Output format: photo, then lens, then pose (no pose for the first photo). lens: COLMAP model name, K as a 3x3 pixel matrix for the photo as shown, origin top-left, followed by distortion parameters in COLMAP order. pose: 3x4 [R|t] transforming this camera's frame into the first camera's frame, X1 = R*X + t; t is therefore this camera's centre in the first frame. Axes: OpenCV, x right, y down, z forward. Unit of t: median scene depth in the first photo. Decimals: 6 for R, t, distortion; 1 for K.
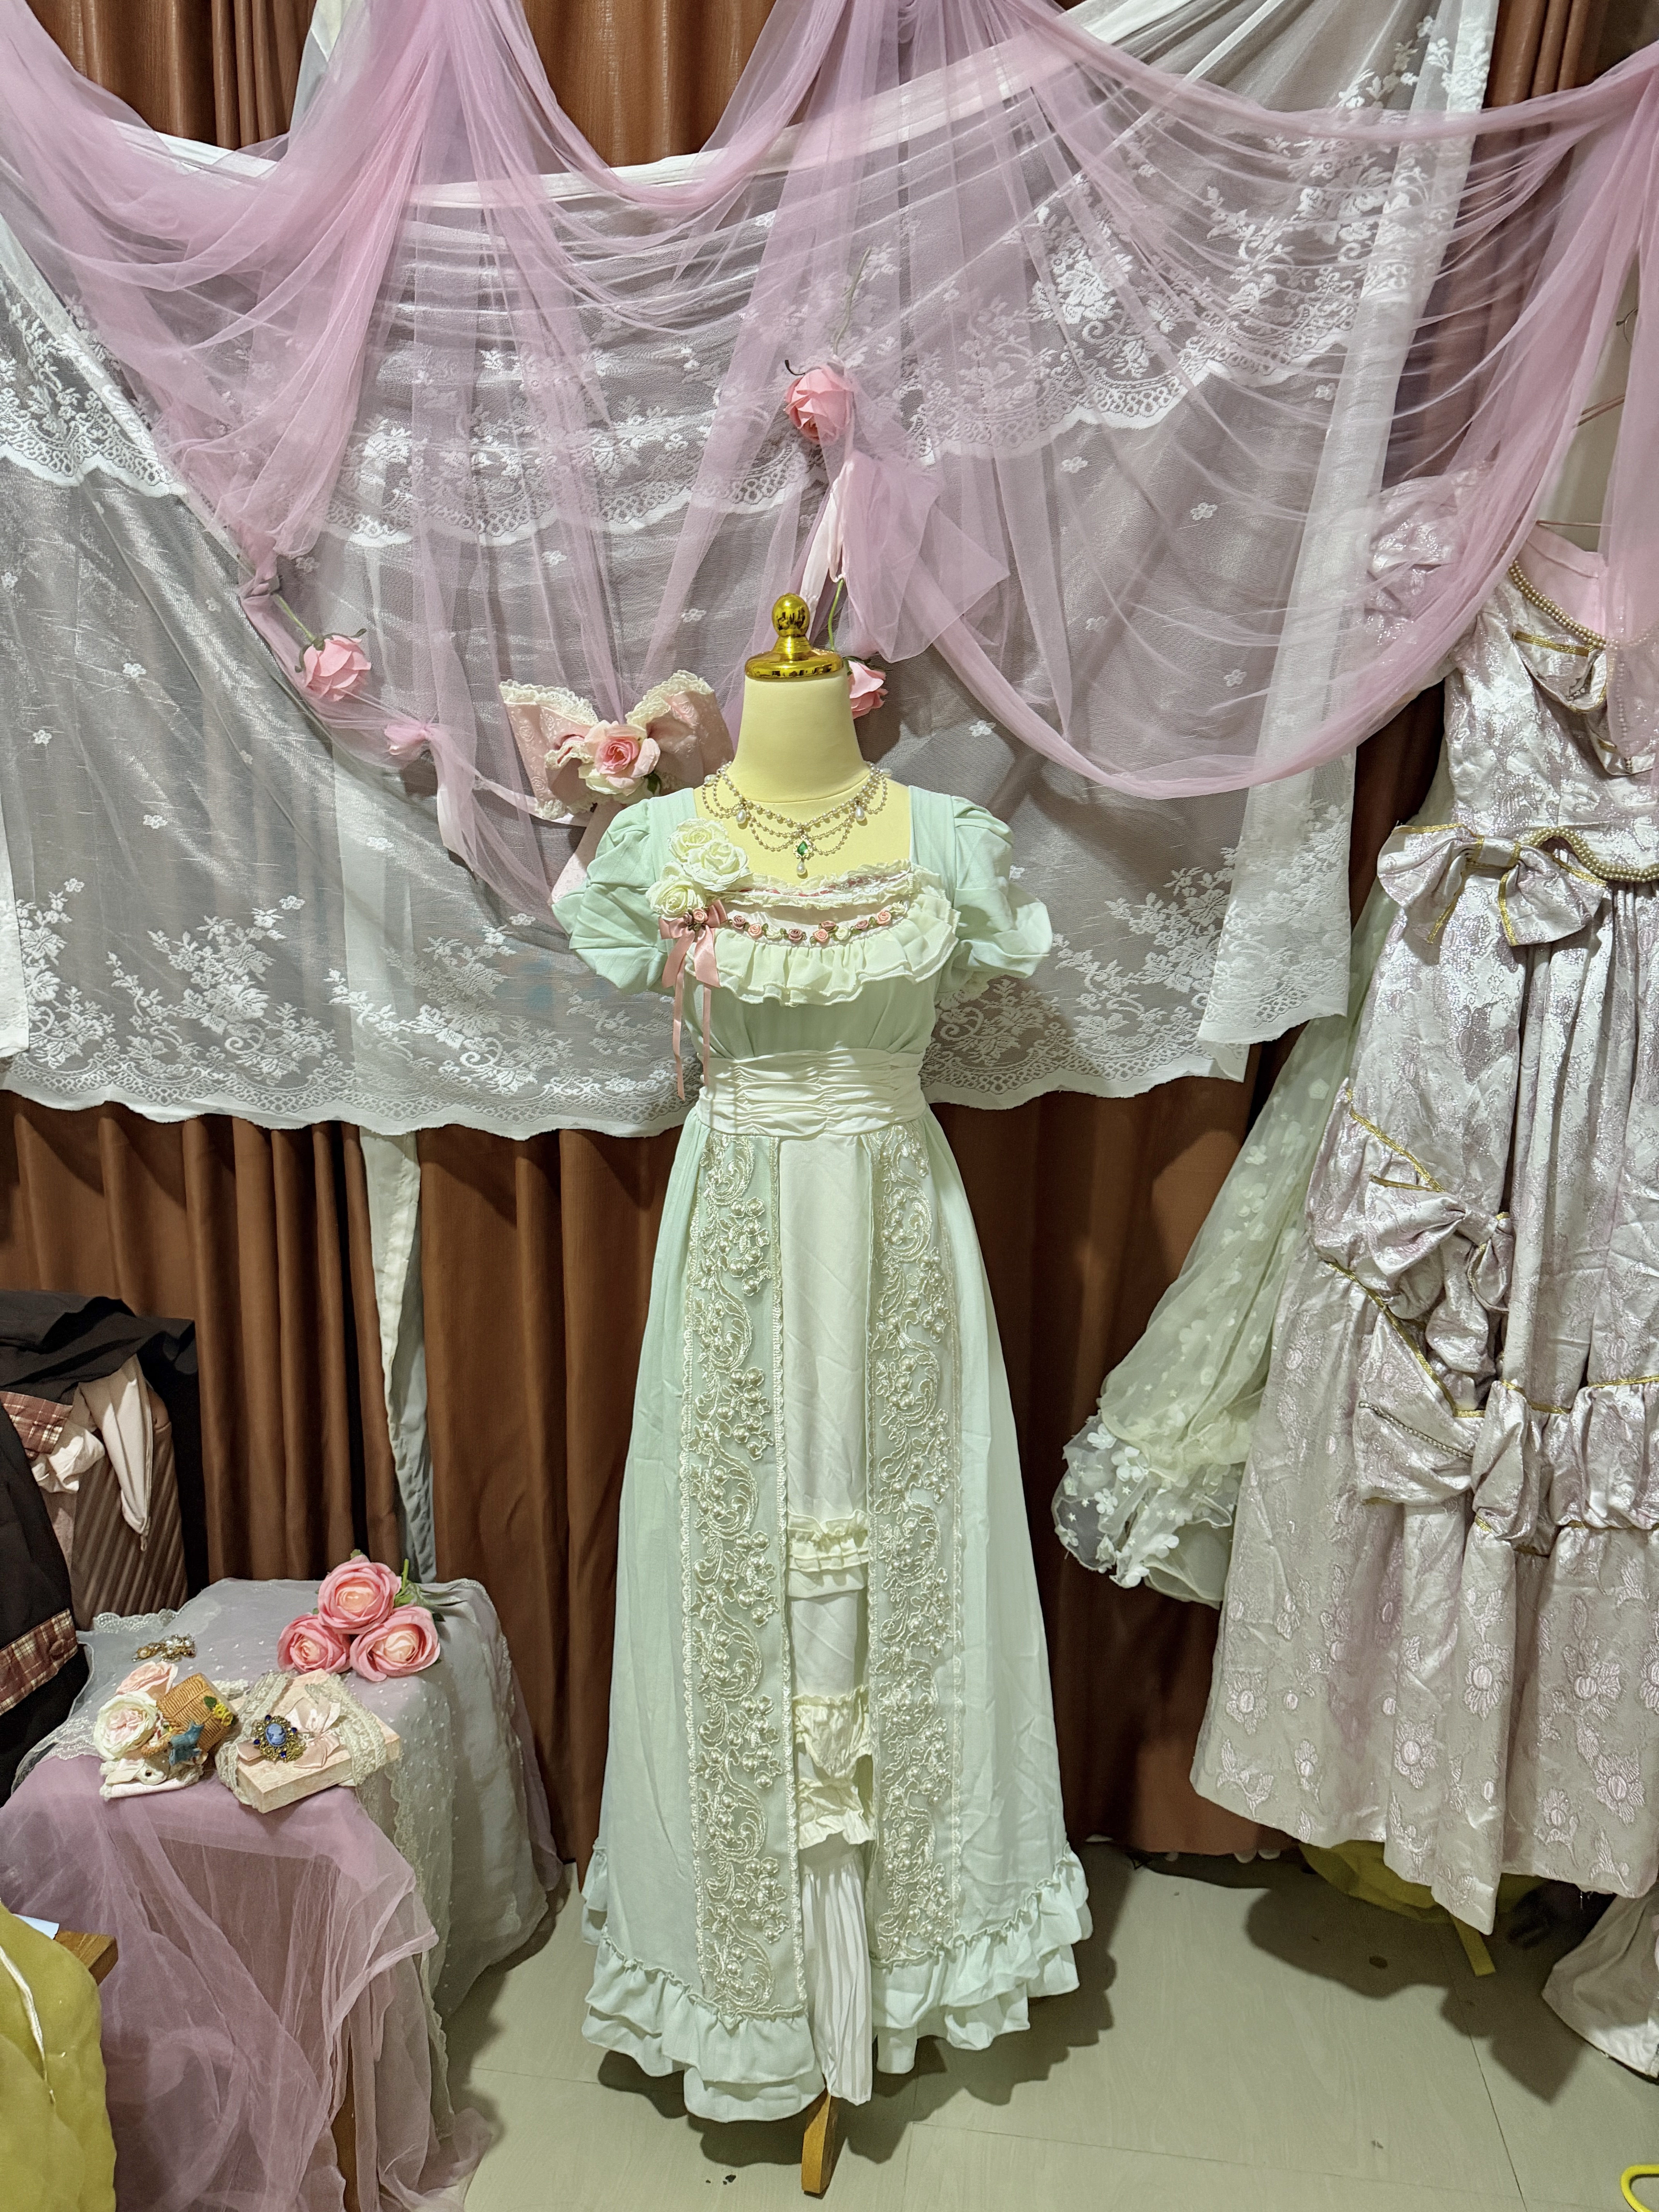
lens RADIAL K [[1557.1, 0, 836.4], [0, 1557.1, 1120.7], [0, 0, 1]] dist [0.193472, -0.325714]
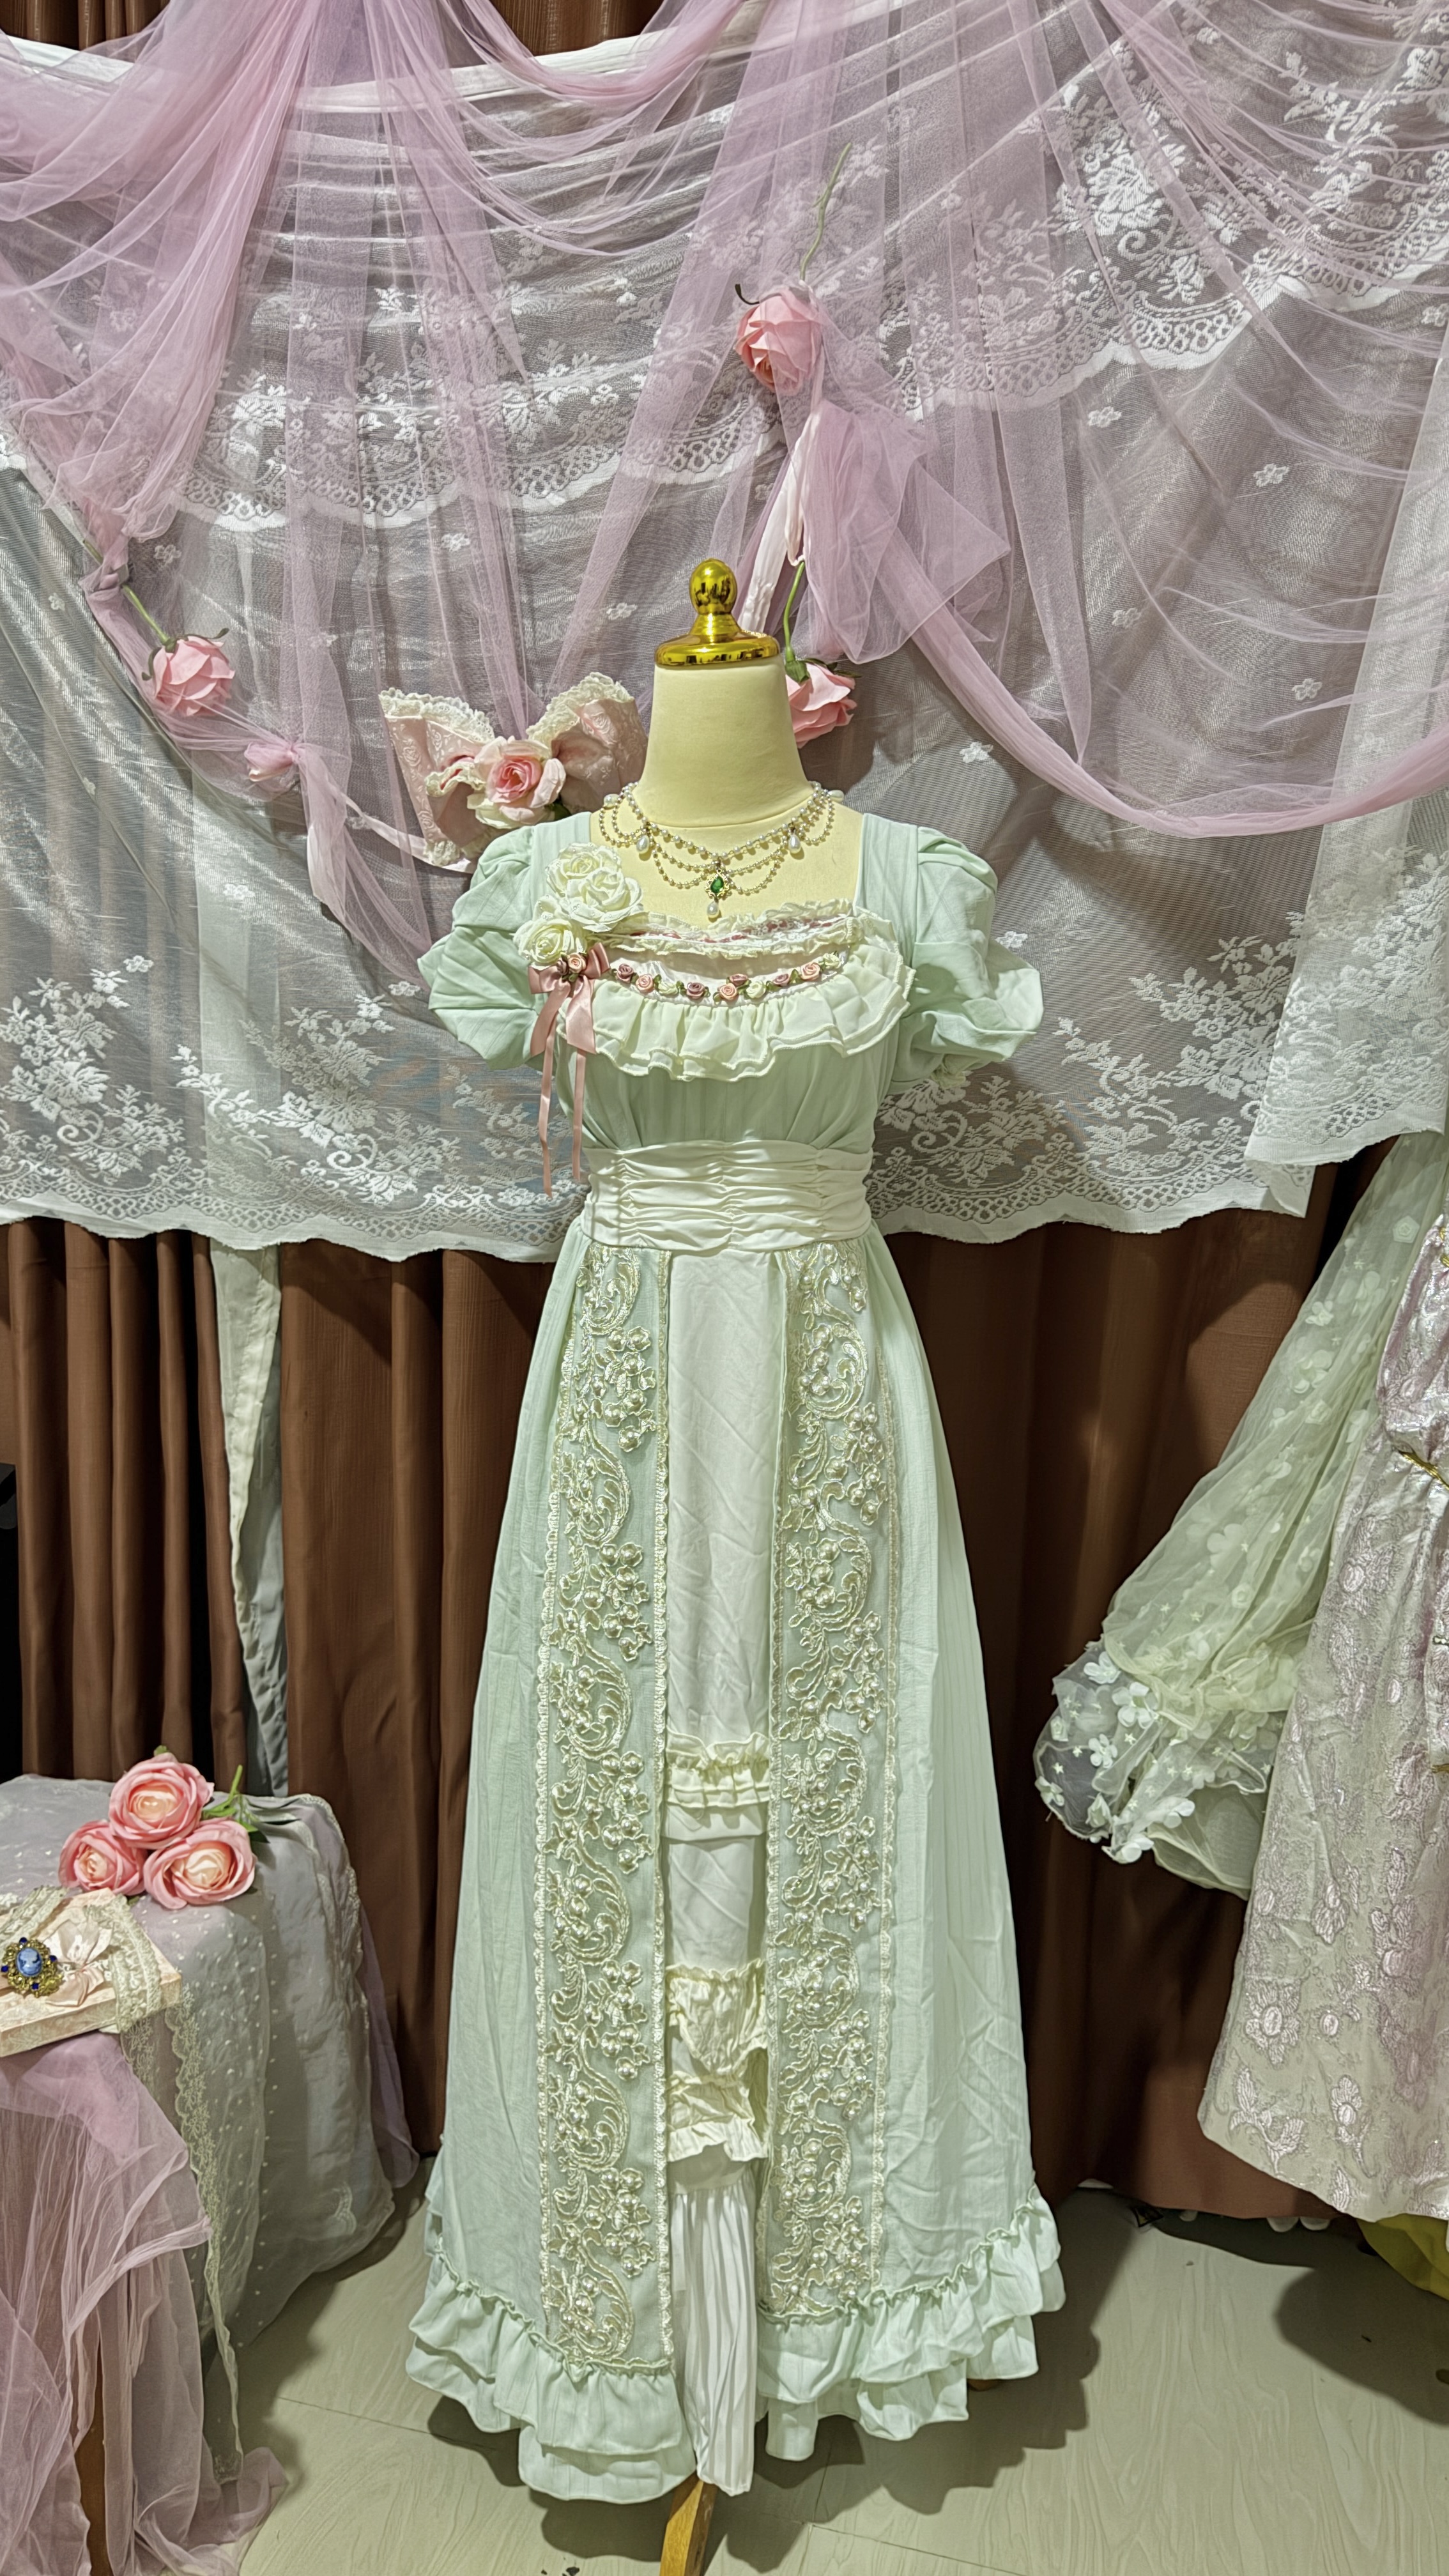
lens RADIAL K [[1819.5, 0, 724.5], [0, 1819.5, 1288.0], [0, 0, 1]] dist [0.174757, -0.291293]
pose [[0.993943, 0.039284, -0.102640, 0.075174], [-0.040751, 0.999094, -0.012233, 0.034818], [0.102066, 0.016342, 0.994643, 0.079338]]
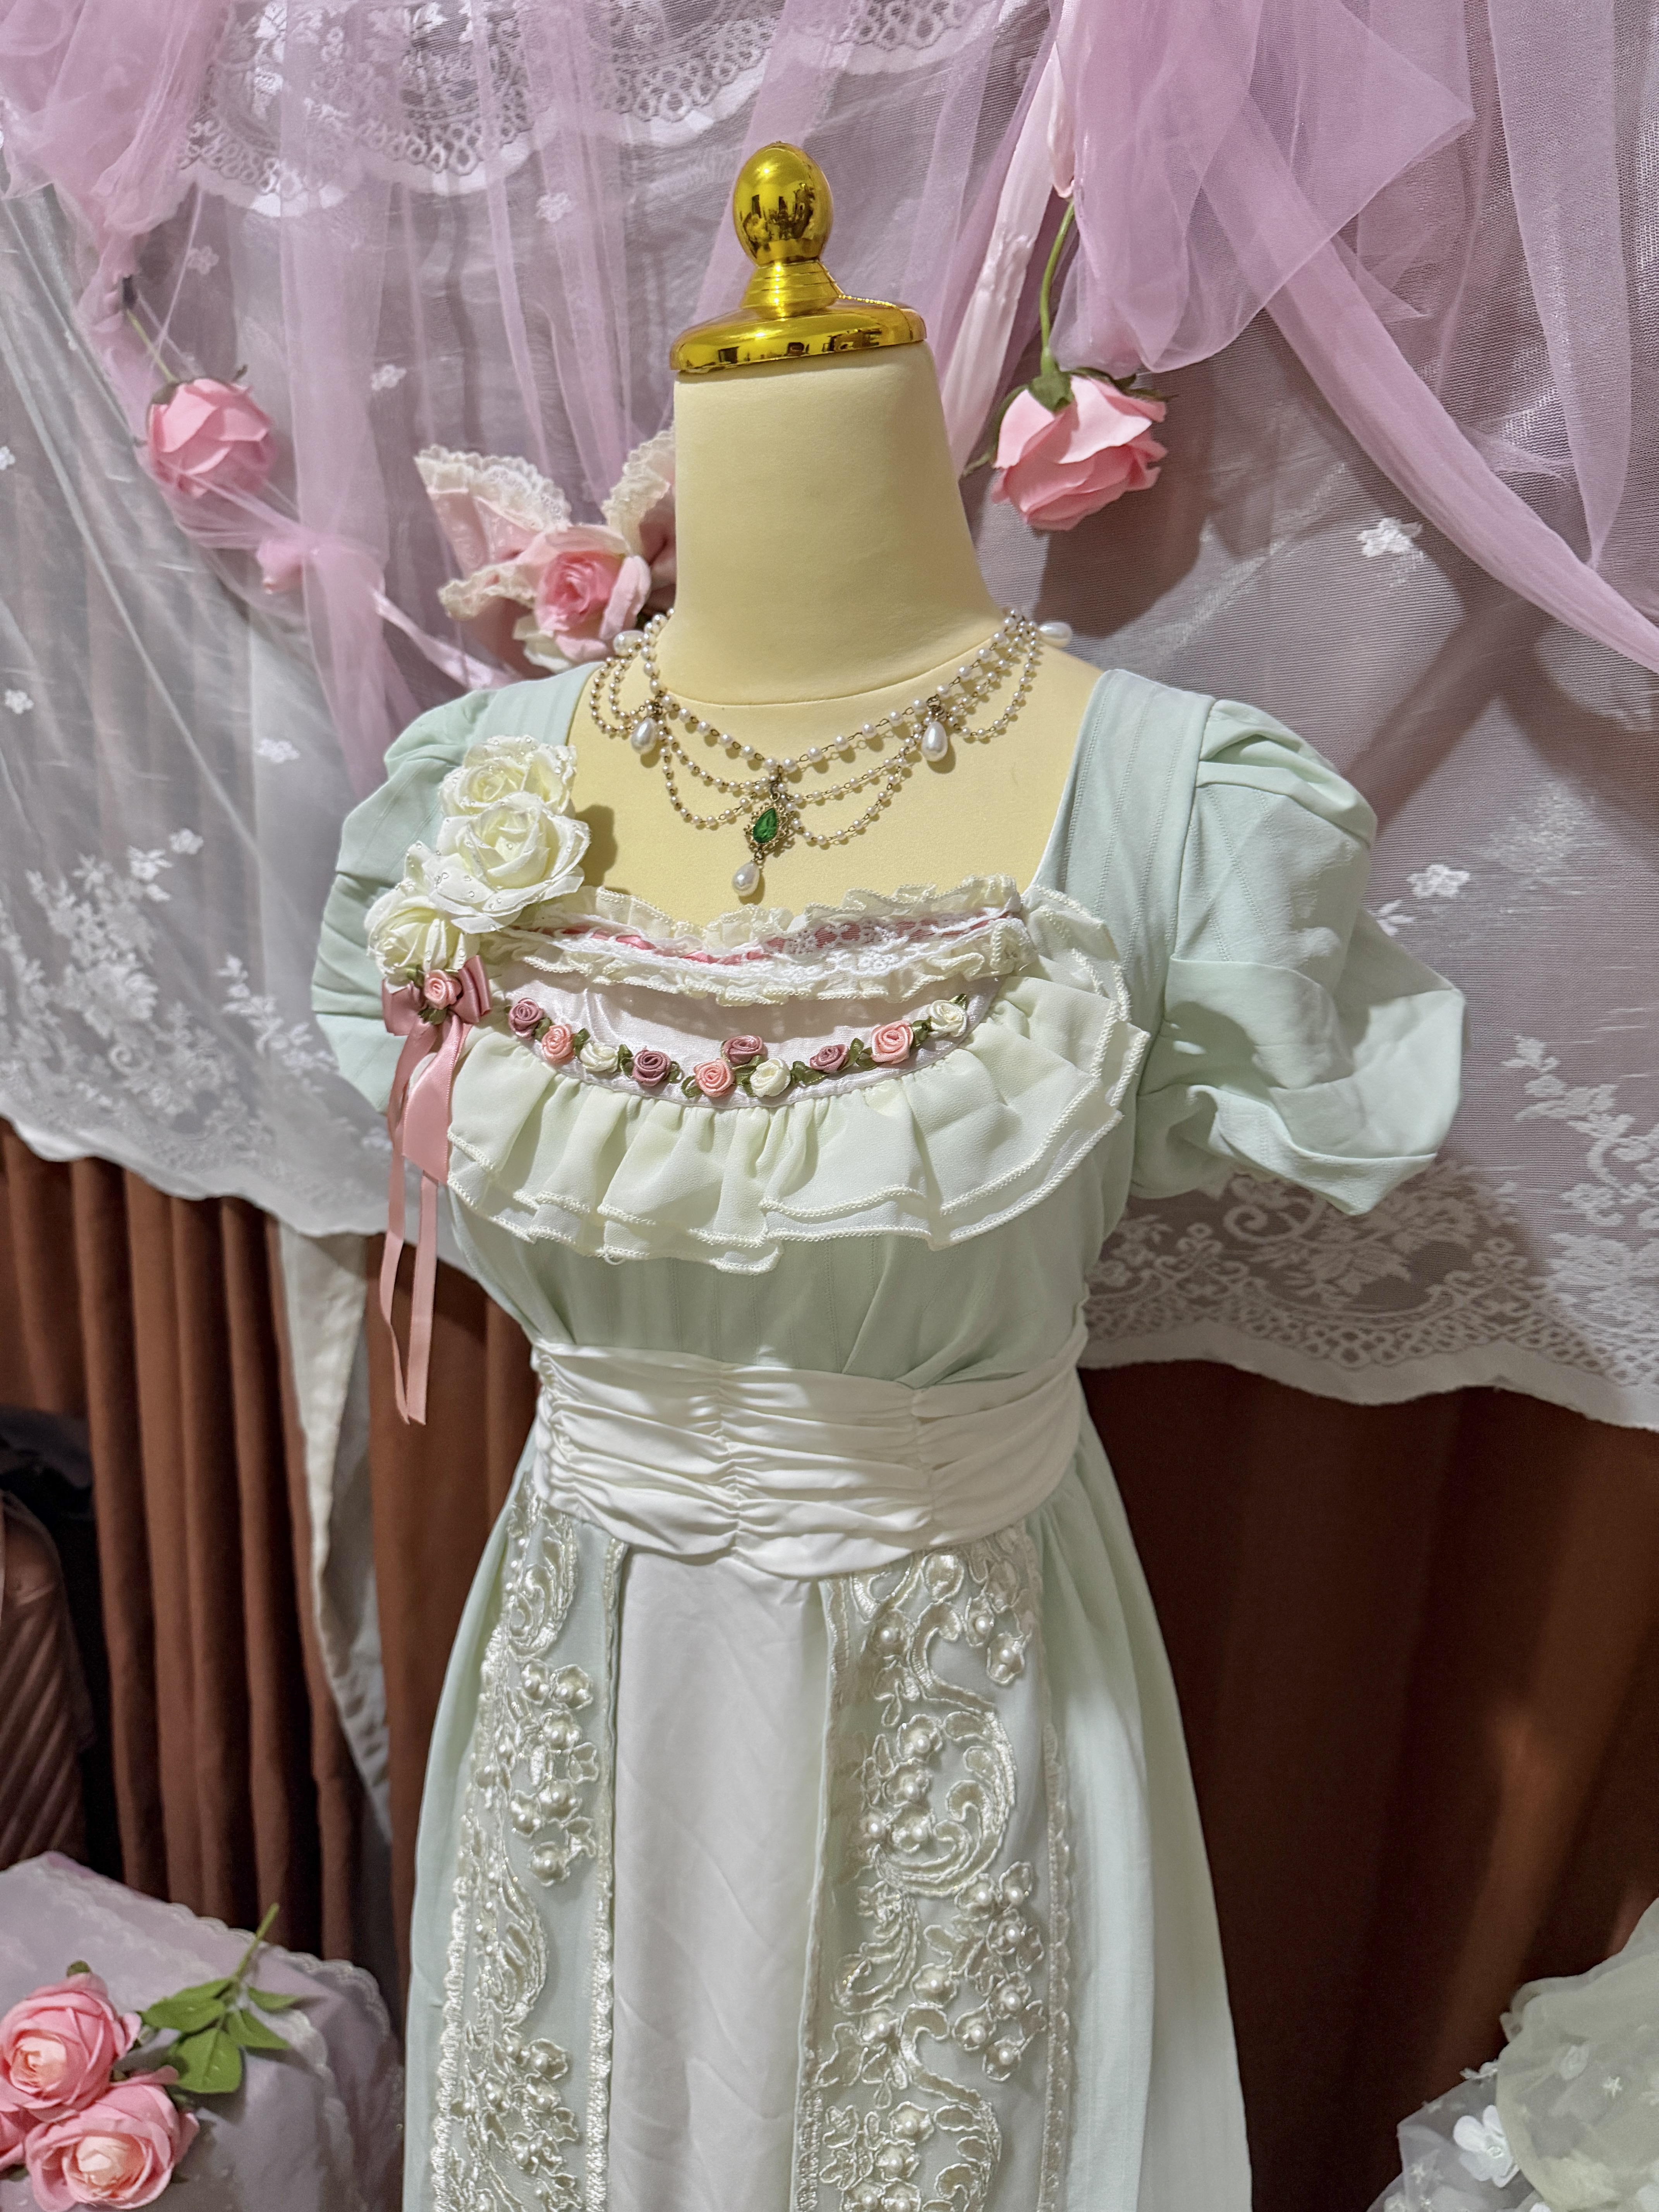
lens RADIAL K [[1594.8, 0, 818.9], [0, 1594.8, 1108.8], [0, 0, 1]] dist [0.030388, -0.034098]
pose [[0.929231, 0.124908, -0.347746, 0.122477], [-0.102511, 0.991333, 0.082156, -0.123240], [0.354995, -0.040694, 0.933982, 0.563545]]
